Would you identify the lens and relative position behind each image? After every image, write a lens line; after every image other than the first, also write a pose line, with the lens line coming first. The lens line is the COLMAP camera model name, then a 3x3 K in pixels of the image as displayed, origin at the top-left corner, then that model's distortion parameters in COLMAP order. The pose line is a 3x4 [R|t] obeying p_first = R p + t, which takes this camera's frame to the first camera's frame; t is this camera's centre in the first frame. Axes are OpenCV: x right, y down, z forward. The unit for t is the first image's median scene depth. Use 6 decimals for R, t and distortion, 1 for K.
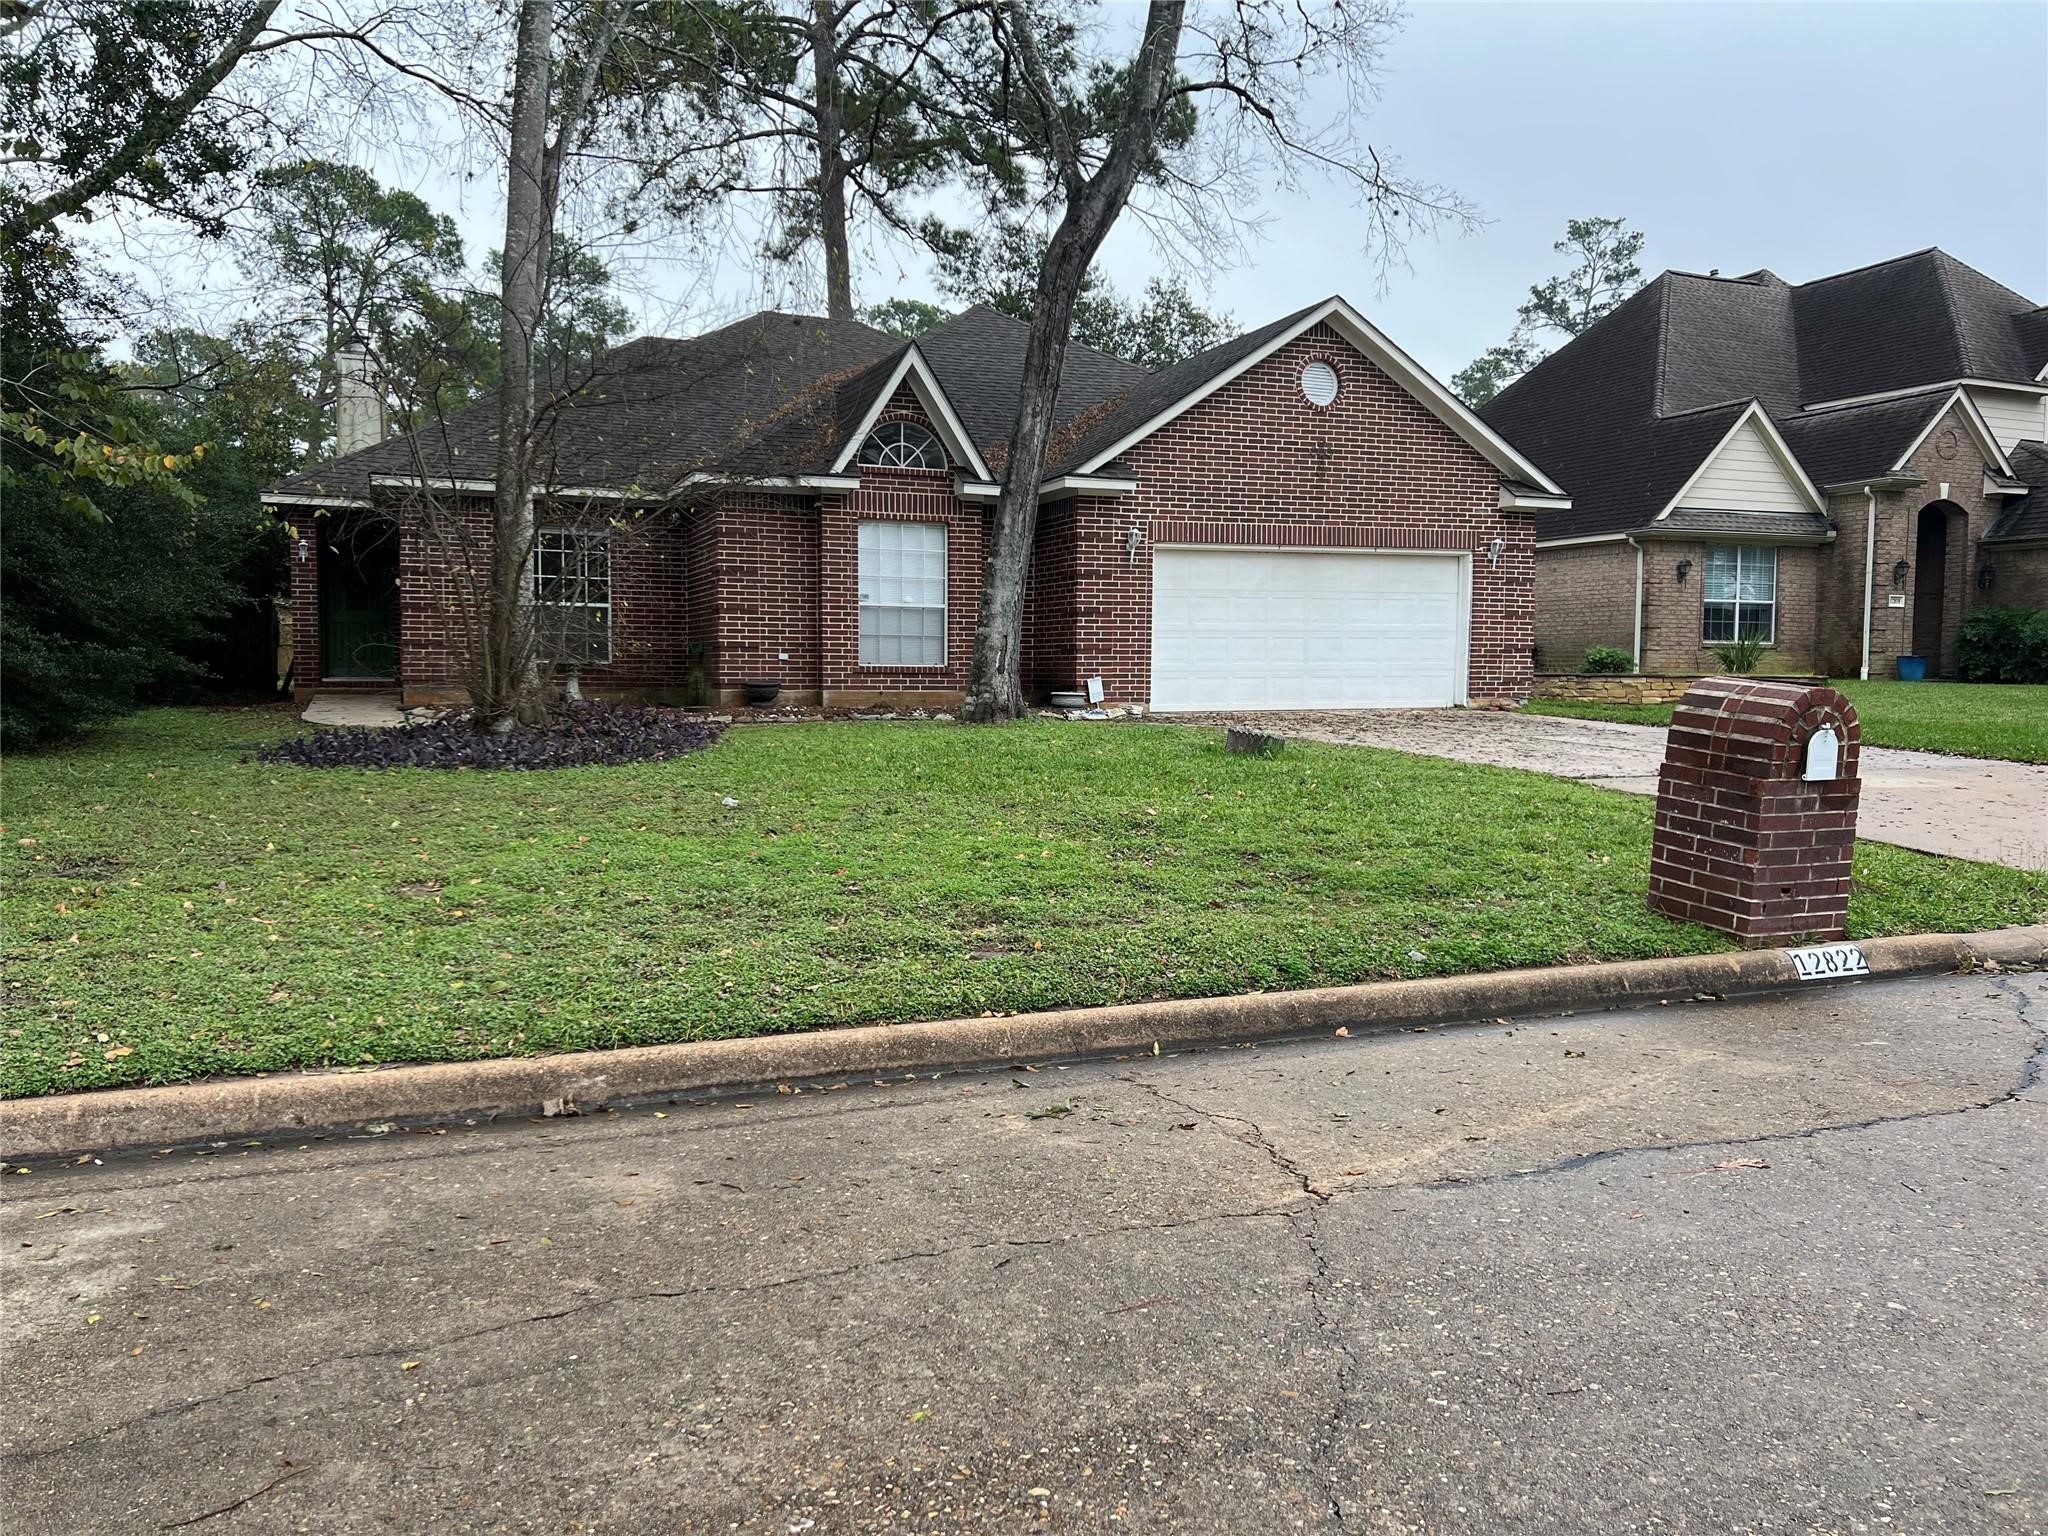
lens RADIAL K [[1544.5, 0, 1025.2], [0, 1544.5, 779.5], [0, 0, 1]] dist [0.053800, -0.055657]
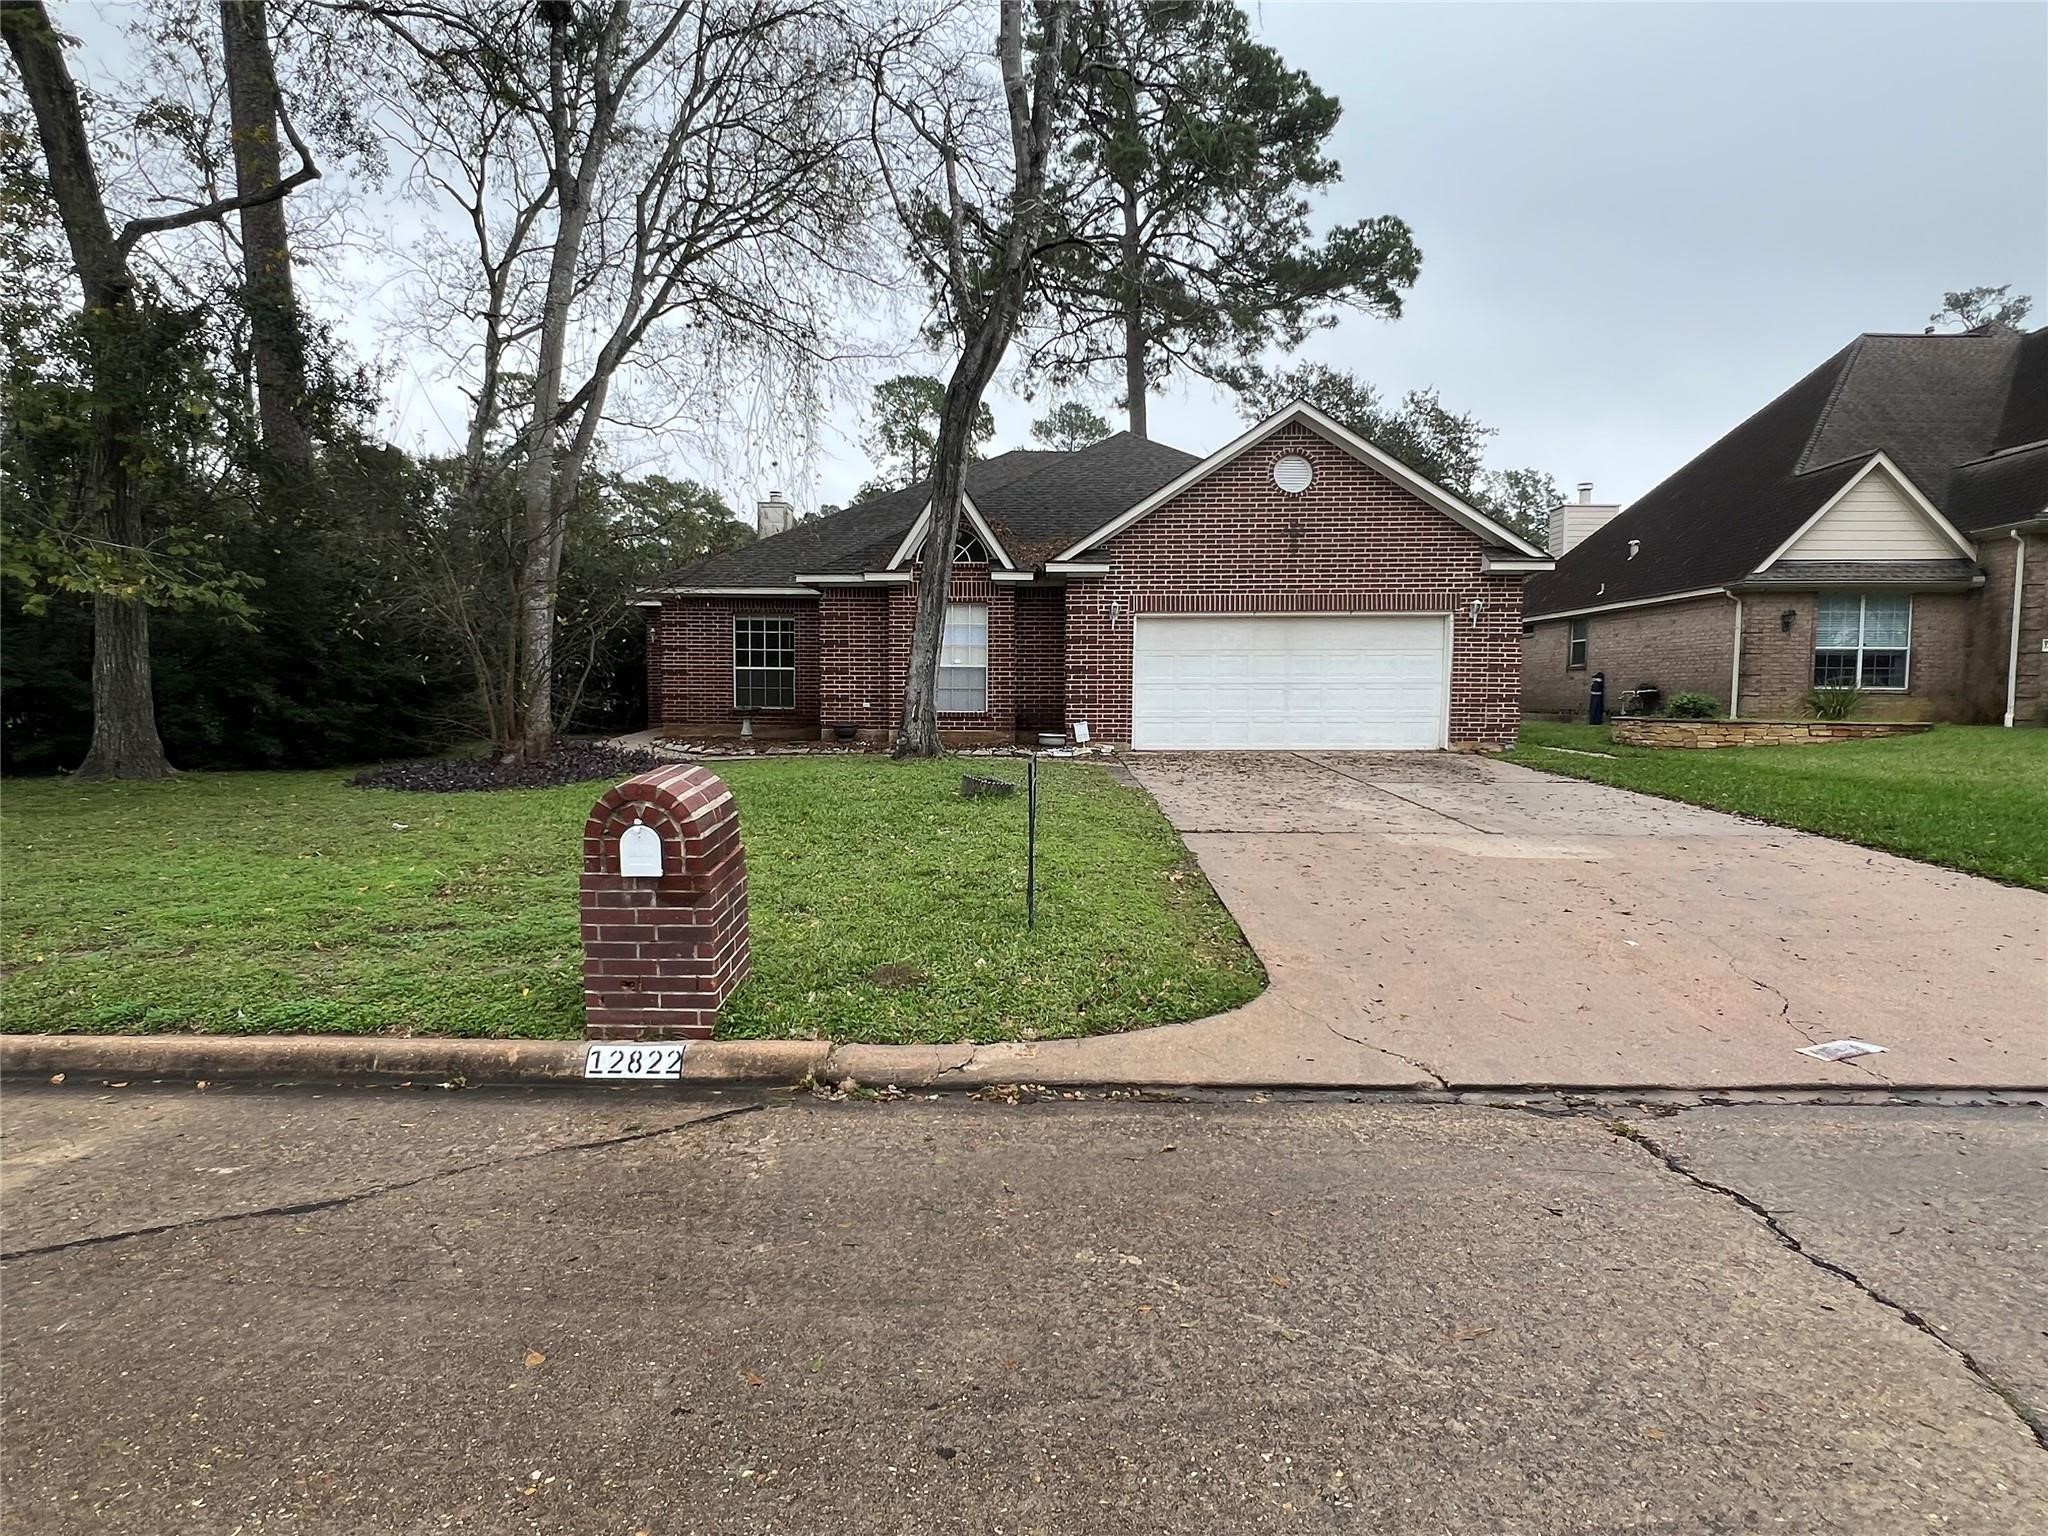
lens RADIAL K [[1098.1, 0, 1018.7], [0, 1098.1, 776.0], [0, 0, 1]] dist [-0.003423, 0.002881]
pose [[0.914347, 0.029337, -0.403867, 0.349124], [-0.029430, 0.999549, 0.005981, -0.025602], [0.403861, 0.006417, 0.914798, 0.161078]]
